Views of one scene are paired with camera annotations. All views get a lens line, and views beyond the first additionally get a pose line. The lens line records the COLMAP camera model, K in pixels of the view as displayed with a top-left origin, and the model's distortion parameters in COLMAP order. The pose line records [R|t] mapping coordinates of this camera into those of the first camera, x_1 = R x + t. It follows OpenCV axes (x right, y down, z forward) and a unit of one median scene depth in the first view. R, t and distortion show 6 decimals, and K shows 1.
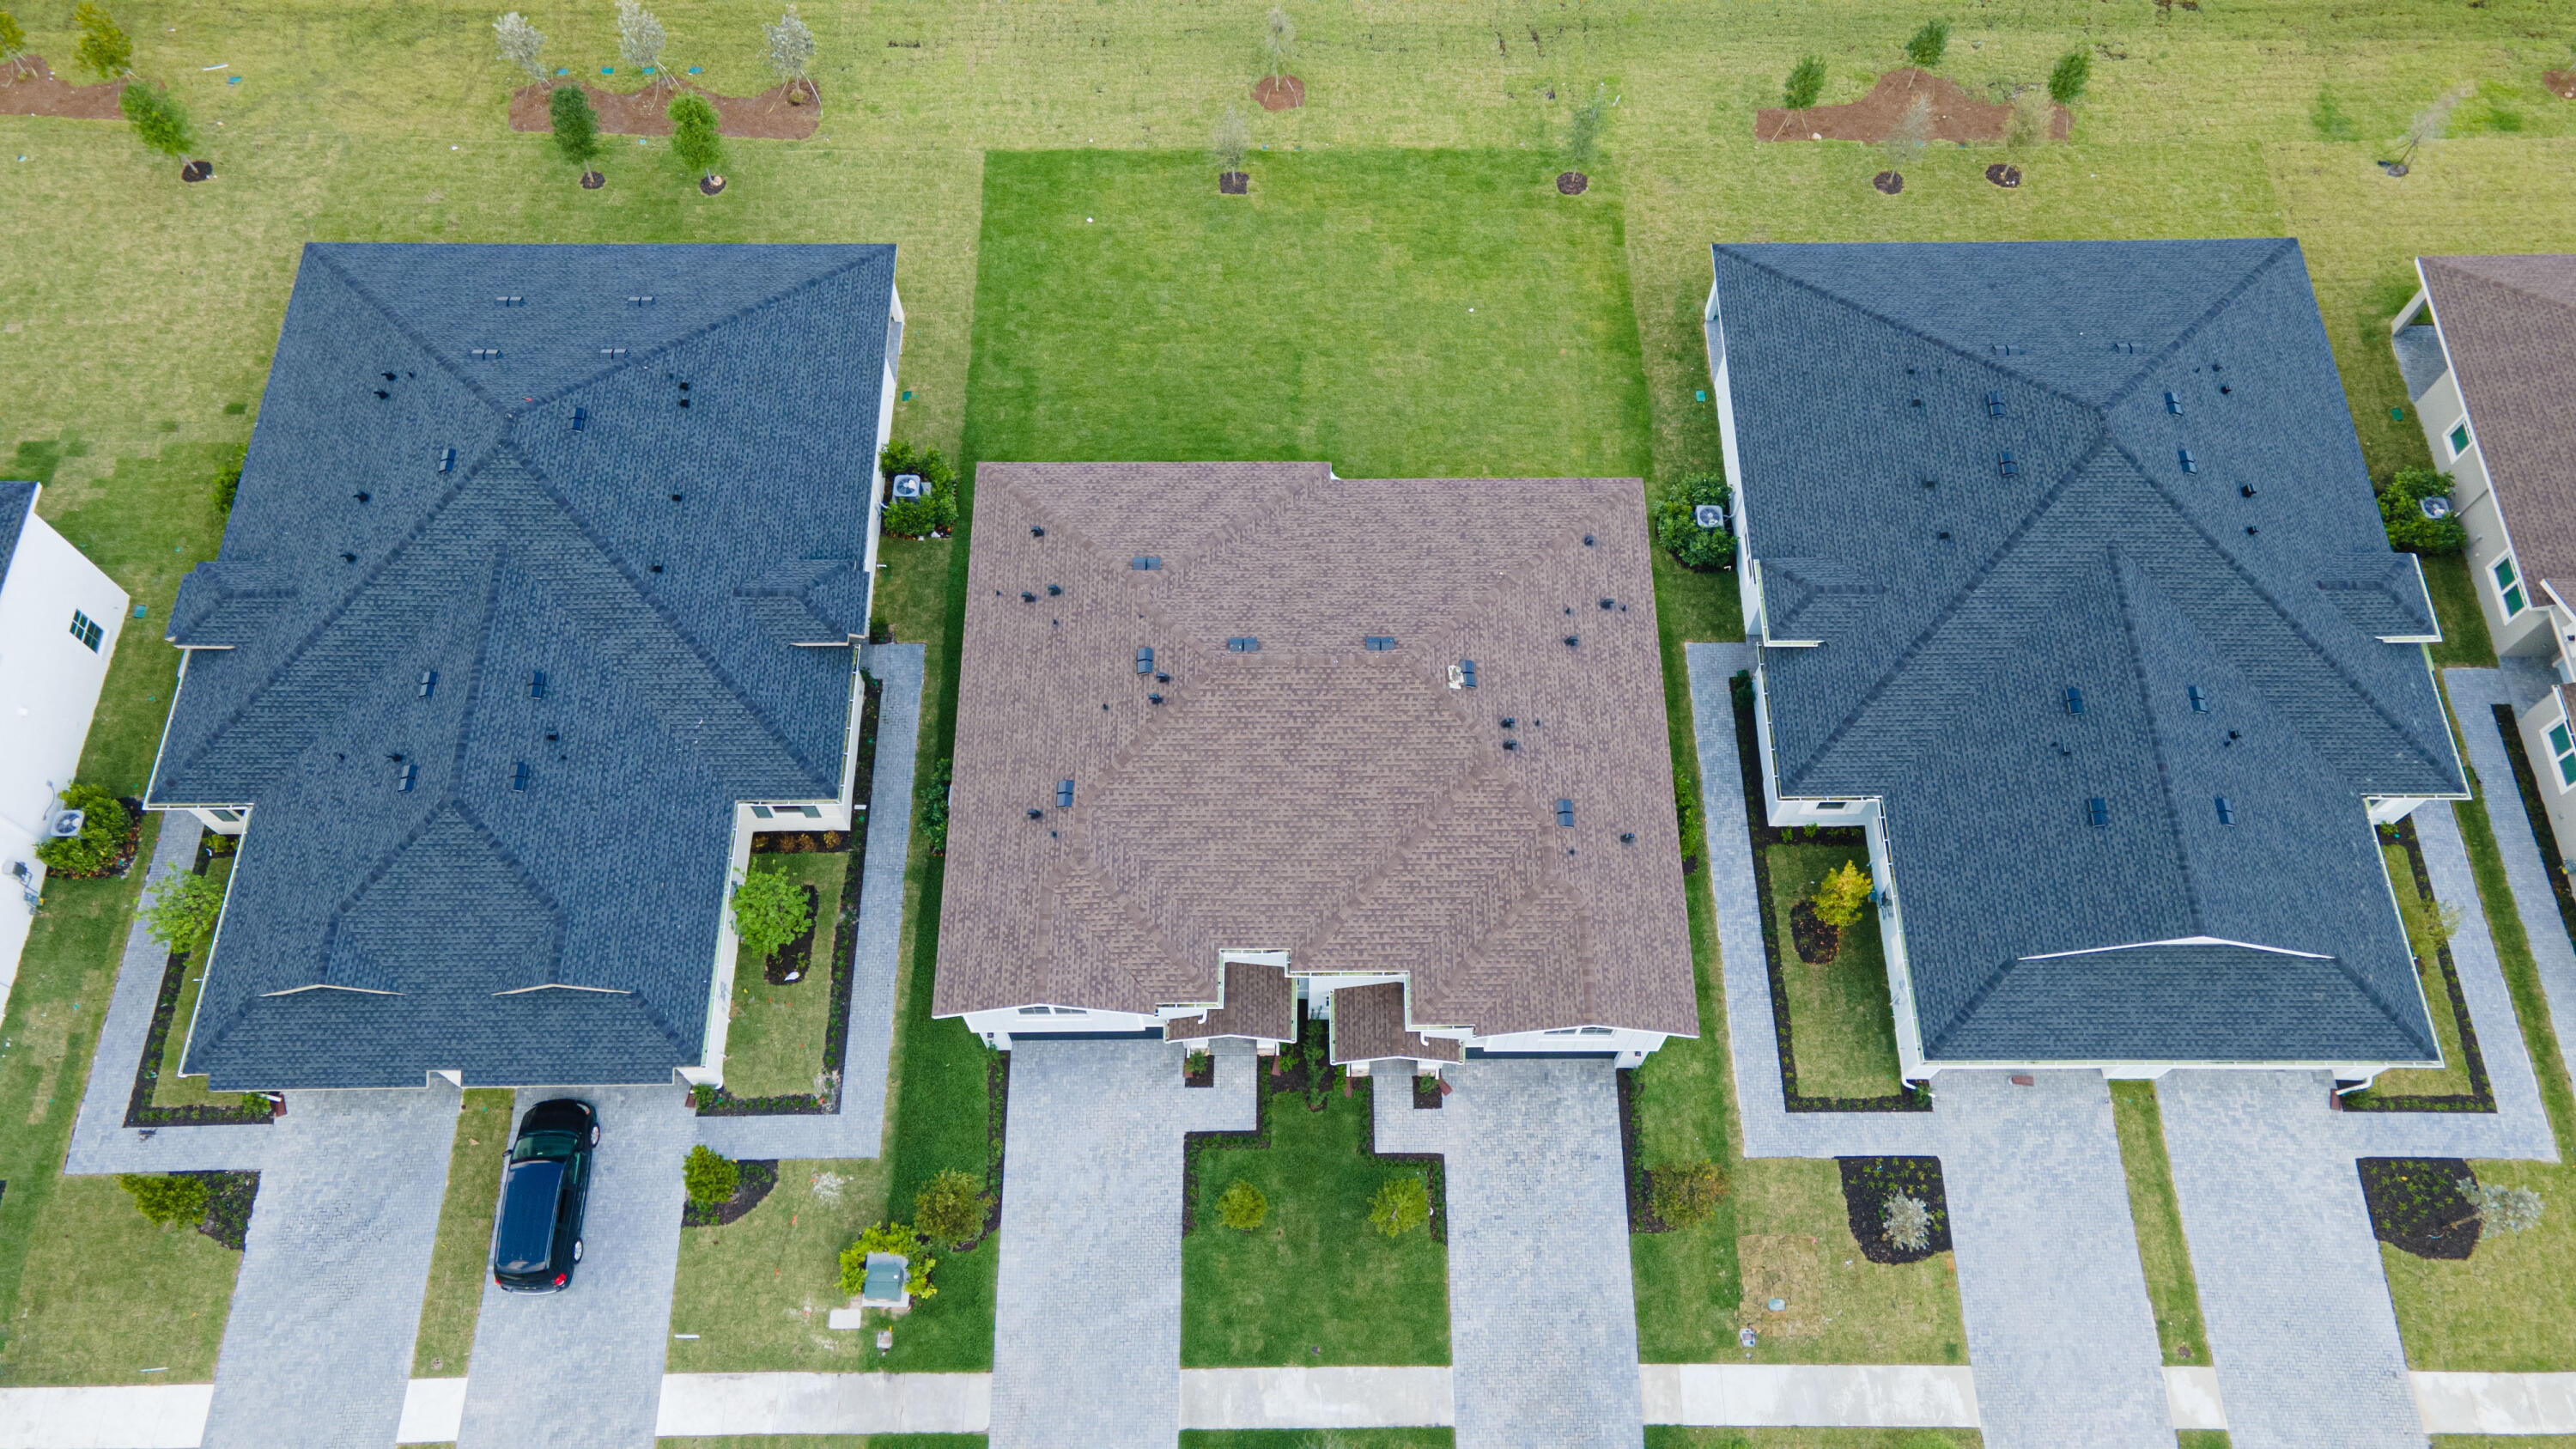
lens RADIAL K [[1876.0, 0, 1293.0], [0, 1876.0, 737.1], [0, 0, 1]] dist [0.025978, 0.036111]
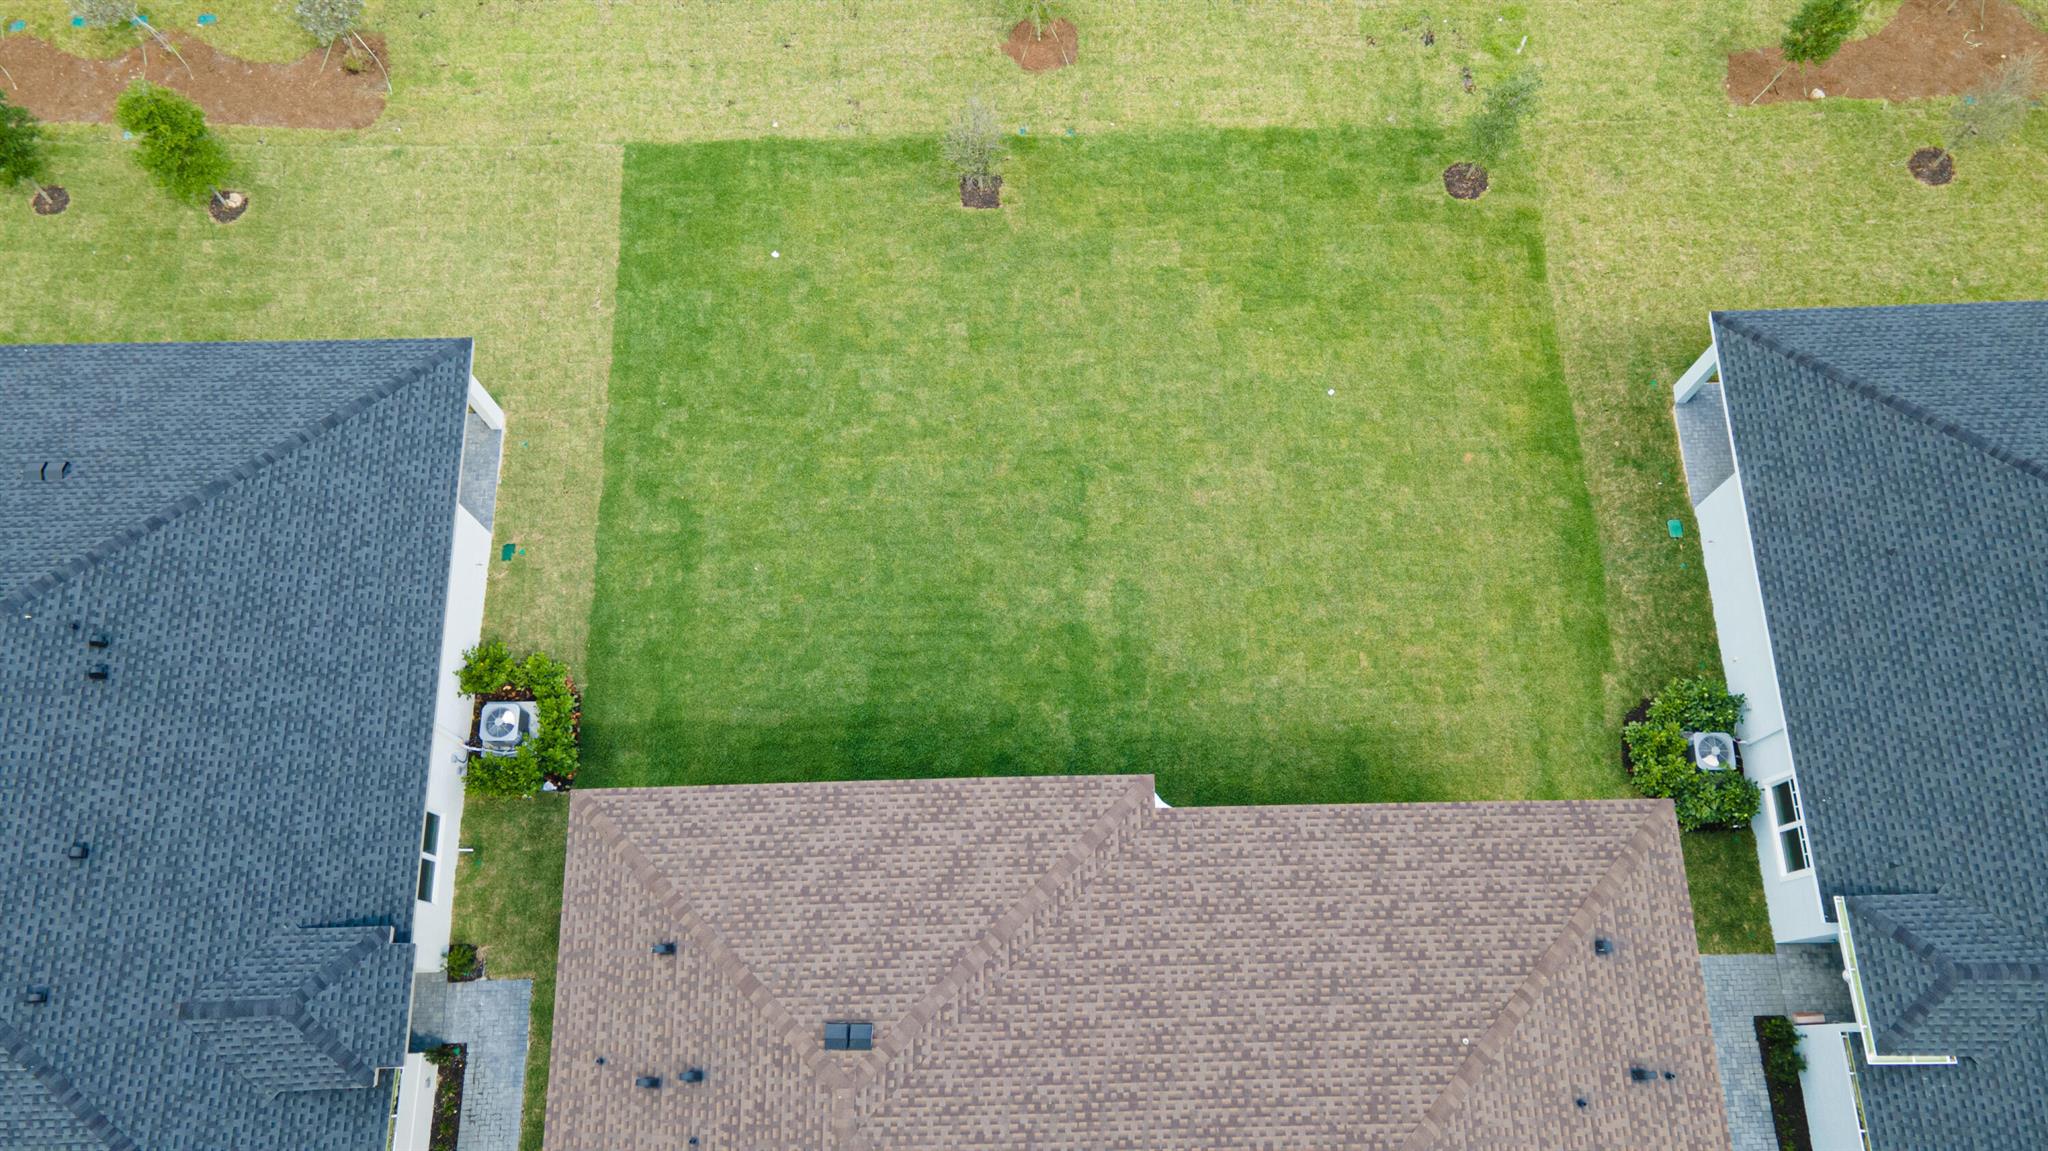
lens RADIAL K [[1491.3, 0, 1028.8], [0, 1491.3, 585.2], [0, 0, 1]] dist [0.025978, 0.036111]
pose [[0.999828, -0.018258, -0.003200, -0.018141], [0.018520, 0.991162, 0.131355, -0.276647], [0.000774, -0.131392, 0.991330, 0.537846]]
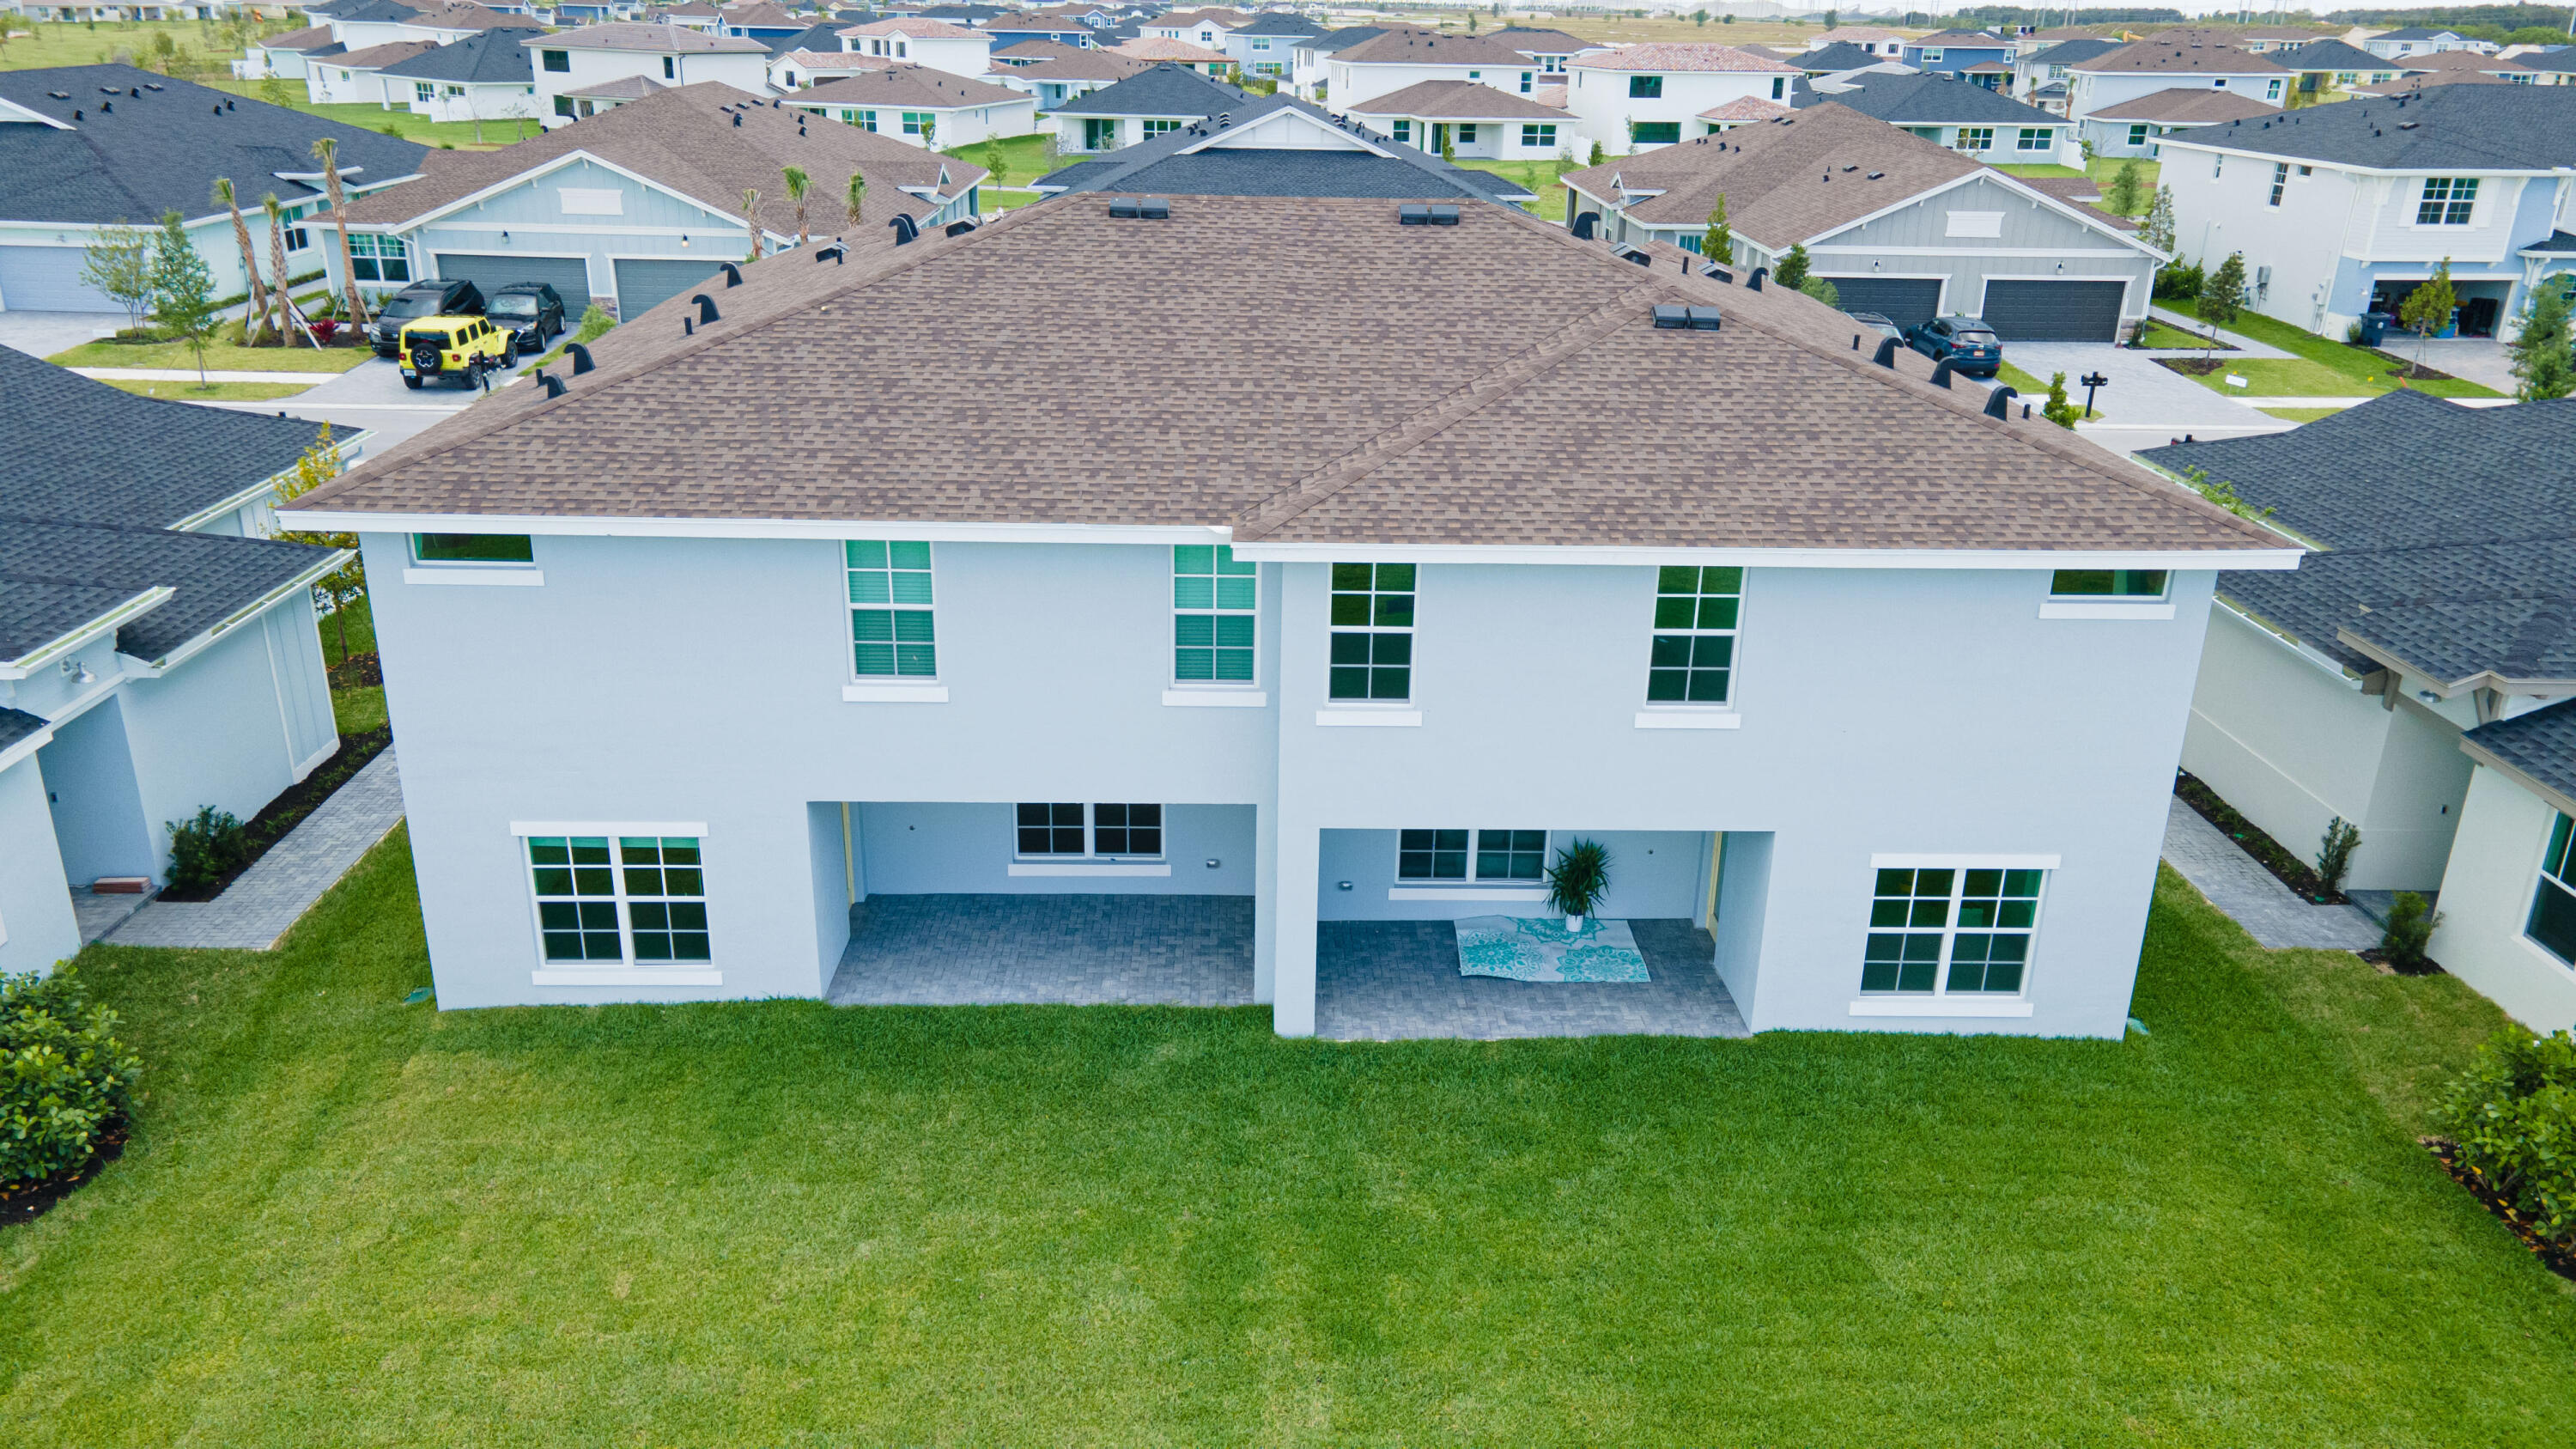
lens RADIAL K [[1876.0, 0, 1302.4], [0, 1876.0, 737.4], [0, 0, 1]] dist [0.025978, 0.036111]
pose [[-0.999334, -0.011892, -0.034505, 0.018811], [-0.035292, 0.073916, 0.996640, -0.475733], [-0.009301, 0.997194, -0.074287, 1.075753]]
